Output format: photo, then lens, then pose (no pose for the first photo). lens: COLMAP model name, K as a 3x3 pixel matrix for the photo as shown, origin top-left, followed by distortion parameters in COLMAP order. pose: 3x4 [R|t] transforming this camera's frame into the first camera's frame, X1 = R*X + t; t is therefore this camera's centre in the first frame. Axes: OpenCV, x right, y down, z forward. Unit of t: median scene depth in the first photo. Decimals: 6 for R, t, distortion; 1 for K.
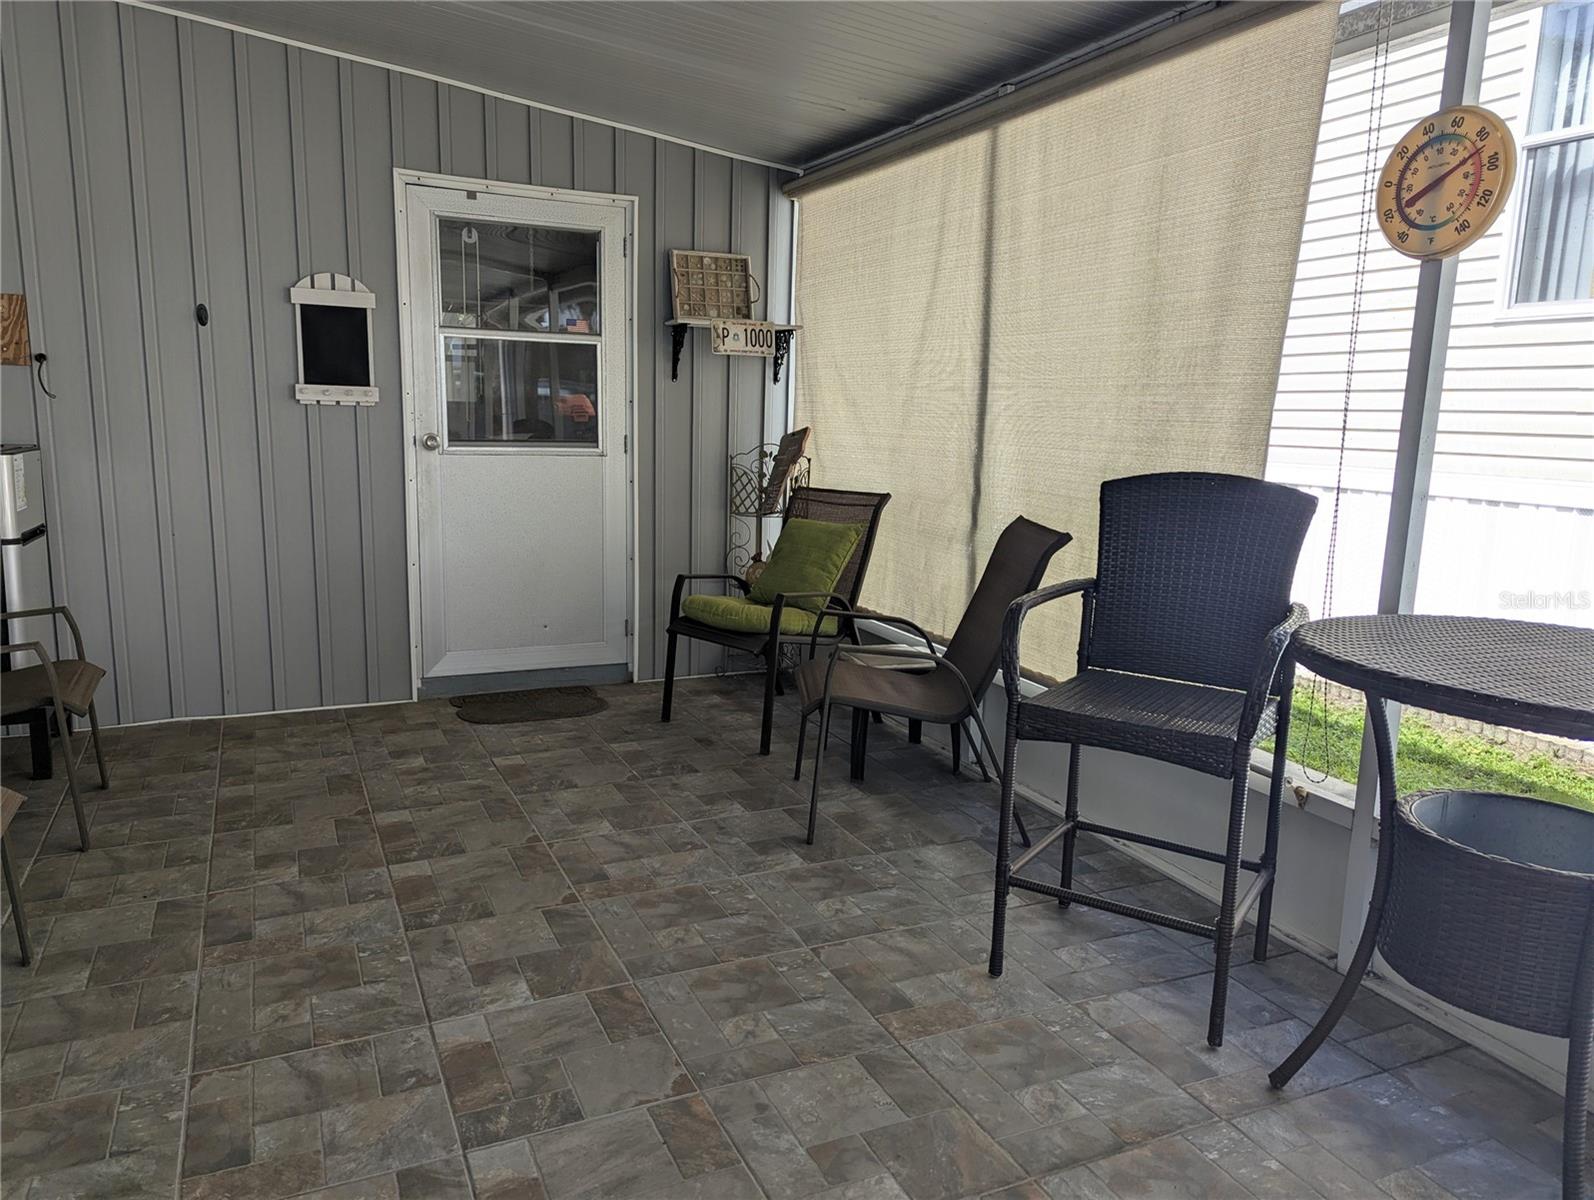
lens RADIAL K [[1113.7, 0, 783.5], [0, 1113.7, 600.6], [0, 0, 1]] dist [0.053332, -0.033627]
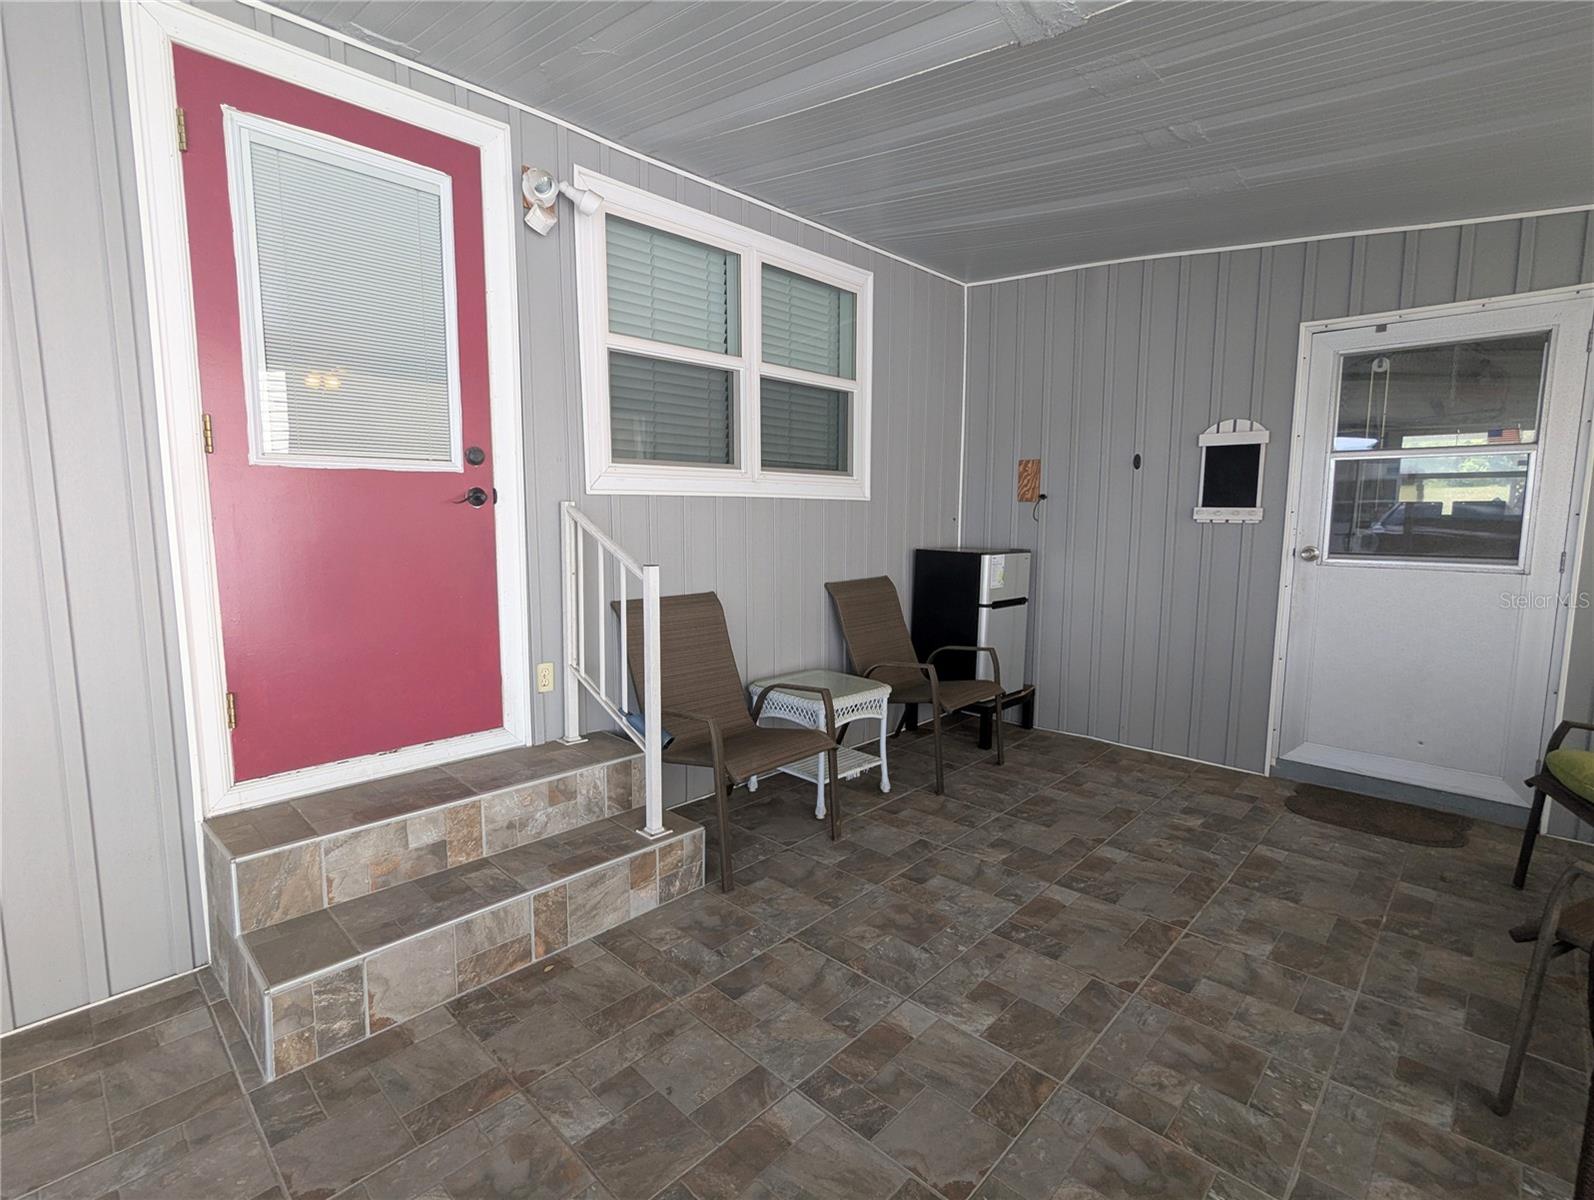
lens RADIAL K [[755.0, 0, 799.1], [0, 755.0, 595.3], [0, 0, 1]] dist [-0.002645, 0.002329]
pose [[0.366312, 0.082208, -0.926853, 0.252533], [-0.150044, 0.988273, 0.028355, -0.055737], [0.918315, 0.128681, 0.374351, 0.308523]]
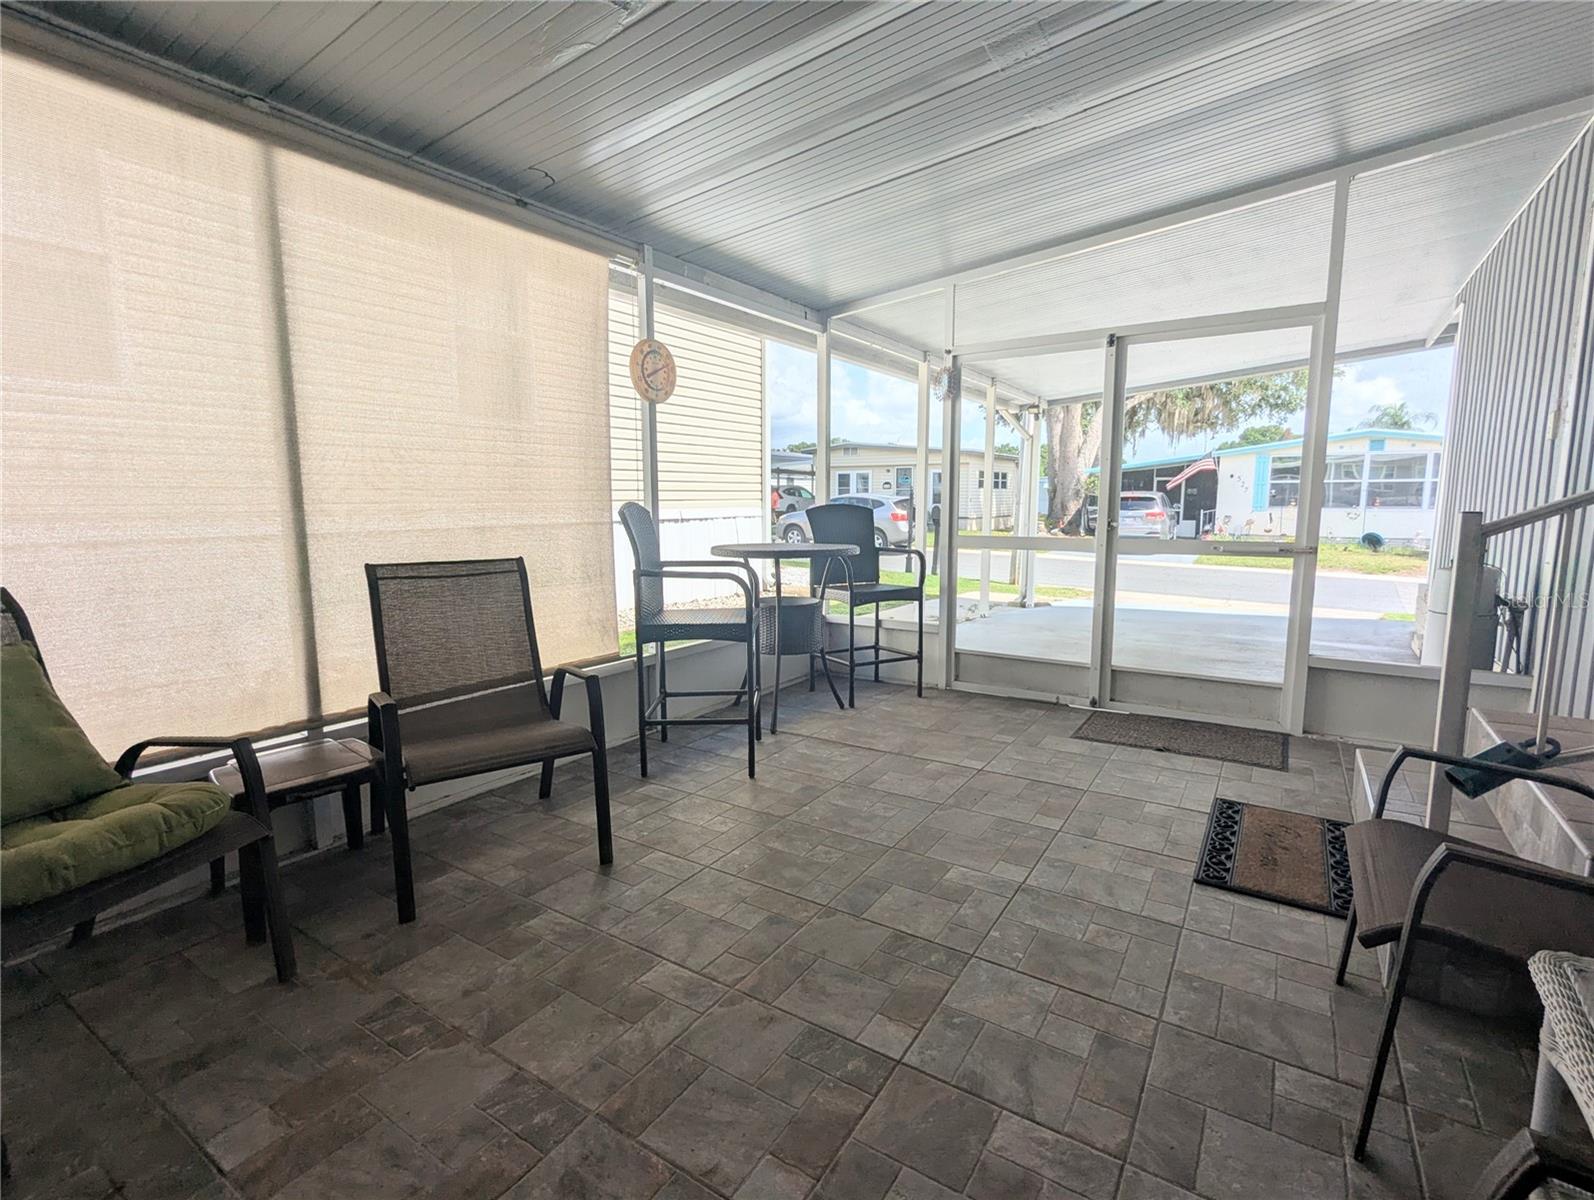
lens RADIAL K [[755.0, 0, 790.9], [0, 755.0, 597.9], [0, 0, 1]] dist [-0.002645, 0.002329]
pose [[-0.528675, -0.137291, 0.837648, -0.573665], [0.134144, 0.960918, 0.242159, -0.161696], [-0.838158, 0.240389, -0.489596, 1.016236]]
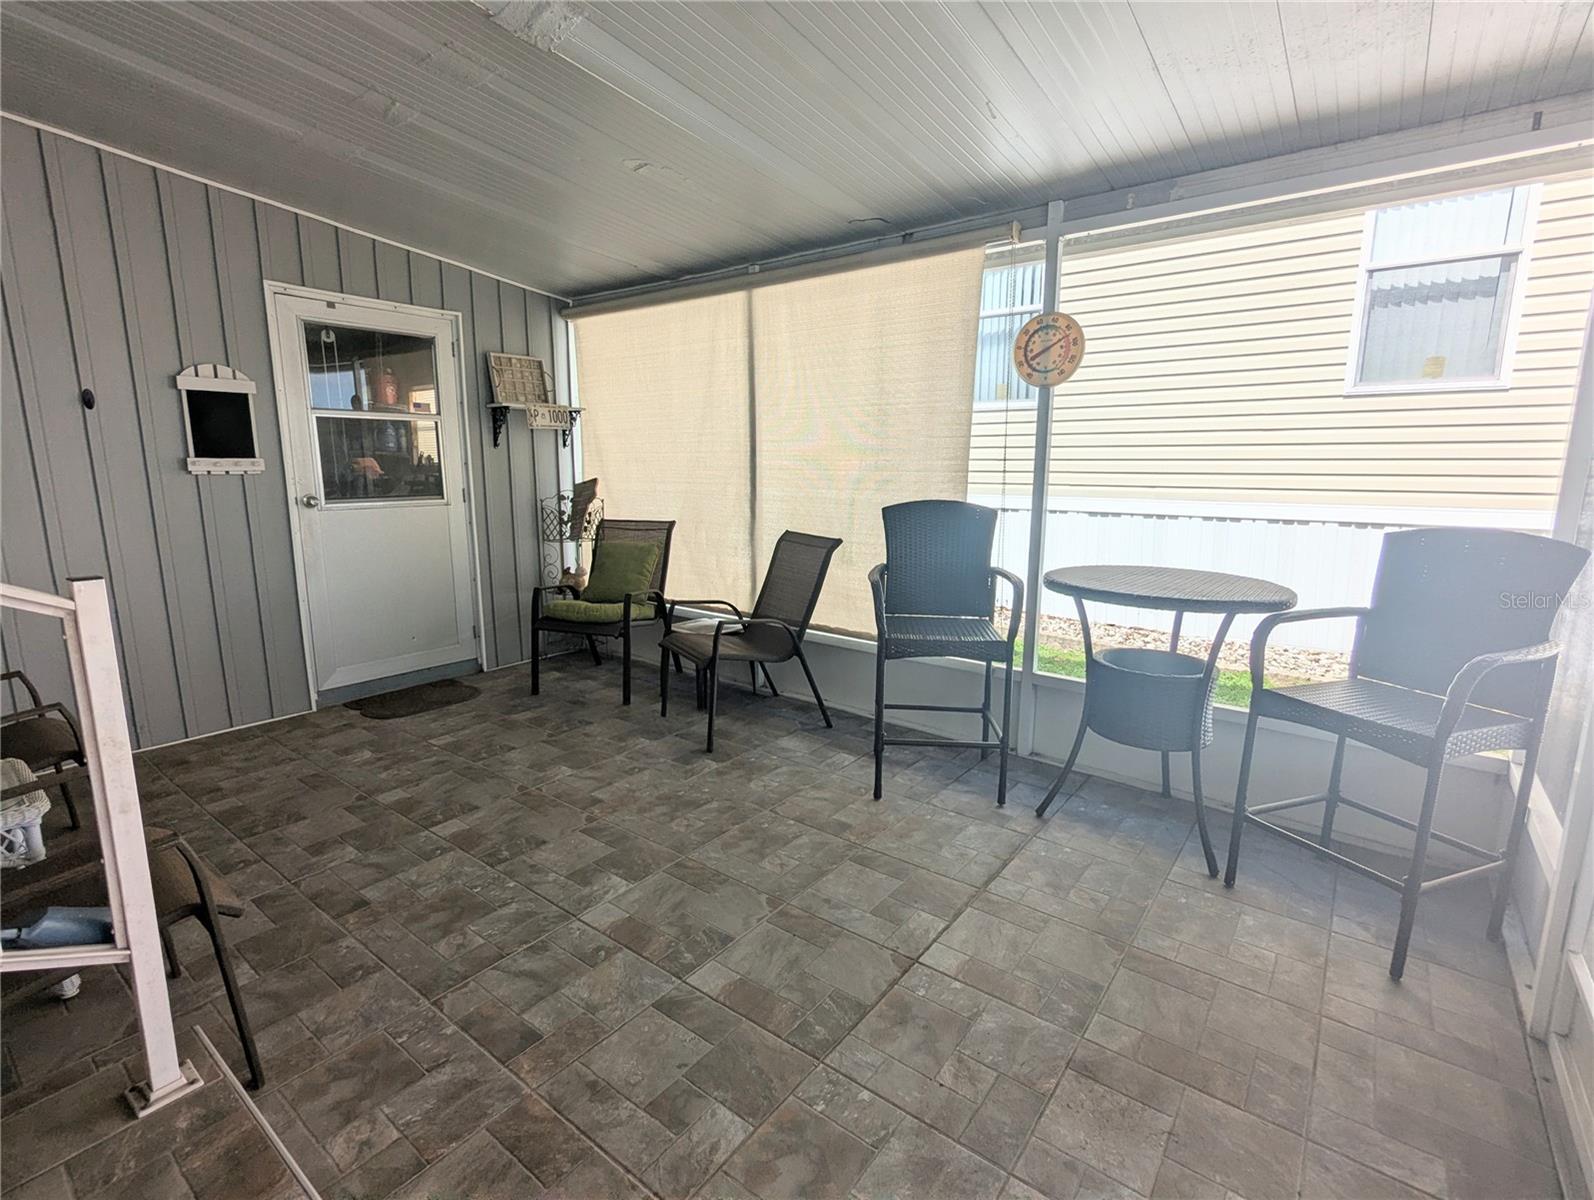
lens RADIAL K [[755.0, 0, 793.5], [0, 755.0, 590.3], [0, 0, 1]] dist [-0.002645, 0.002329]
pose [[0.885810, -0.100044, 0.453135, -0.284159], [0.097718, 0.994803, 0.028612, -0.018914], [-0.453643, 0.018935, 0.890982, 0.019618]]
